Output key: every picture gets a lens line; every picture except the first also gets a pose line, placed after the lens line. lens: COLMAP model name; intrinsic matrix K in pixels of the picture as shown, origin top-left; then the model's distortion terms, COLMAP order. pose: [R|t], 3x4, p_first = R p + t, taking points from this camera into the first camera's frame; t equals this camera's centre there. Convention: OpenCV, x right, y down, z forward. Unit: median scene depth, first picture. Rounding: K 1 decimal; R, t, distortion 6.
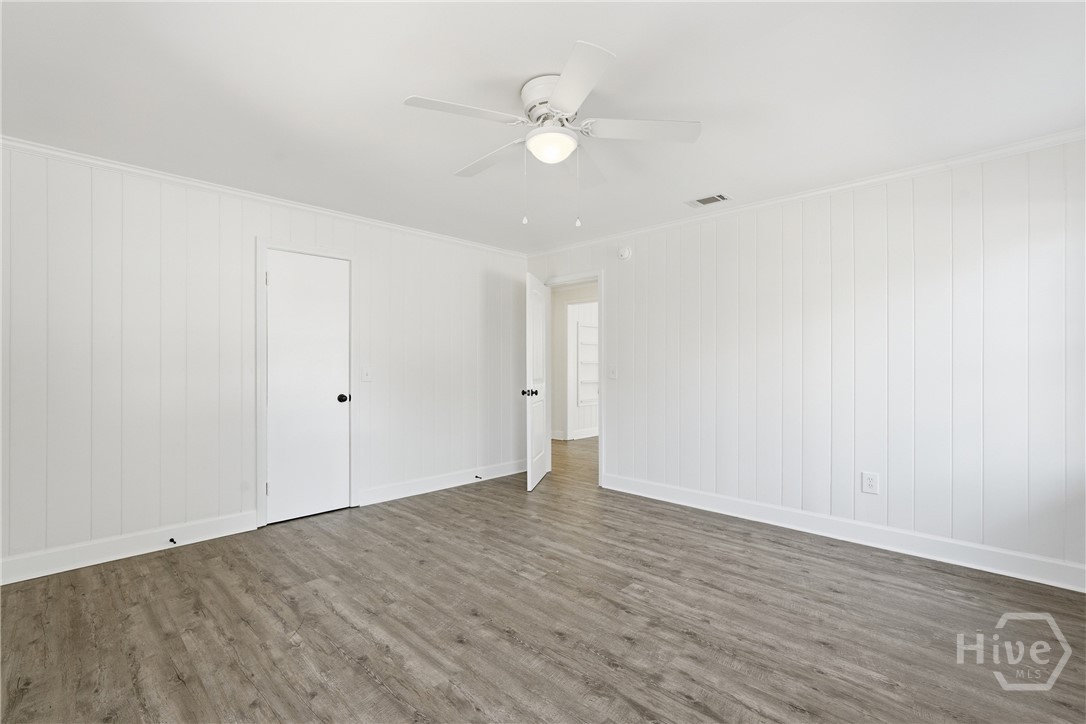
lens RADIAL K [[481.8, 0, 544.0], [0, 481.8, 363.4], [0, 0, 1]] dist [-0.012432, 0.008845]
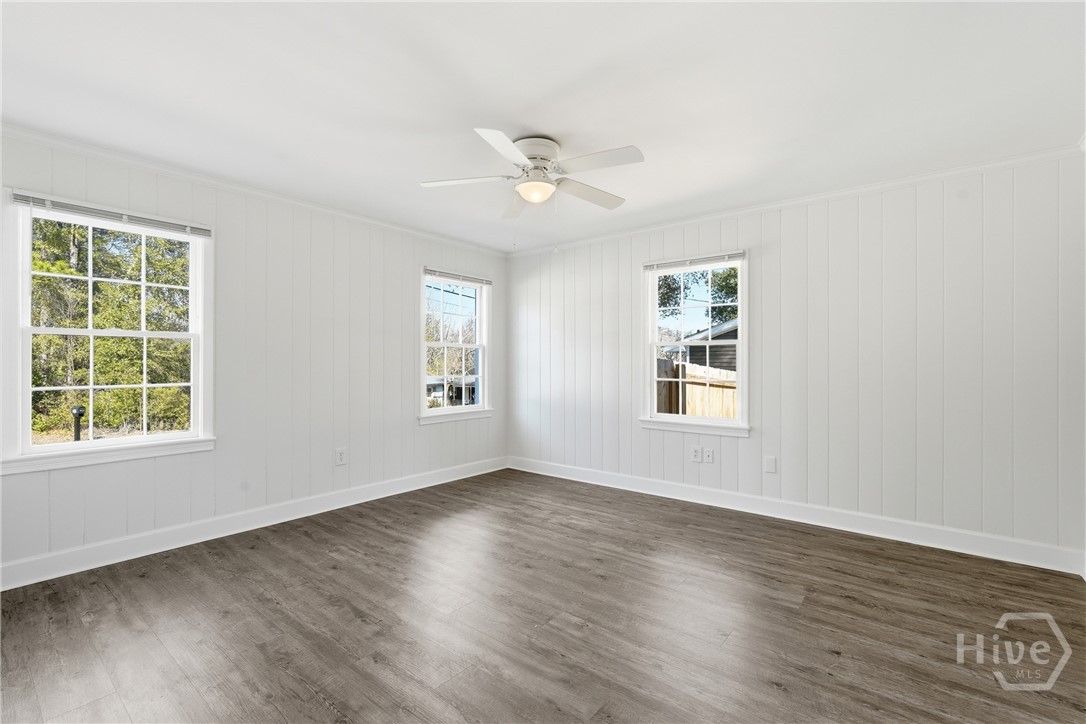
lens RADIAL K [[481.8, 0, 544.0], [0, 481.8, 363.4], [0, 0, 1]] dist [-0.012432, 0.008845]
pose [[-0.995680, -0.000241, -0.092855, 0.101250], [0.000416, 0.999975, -0.007060, 0.010934], [0.092854, -0.007068, -0.995655, 2.061391]]
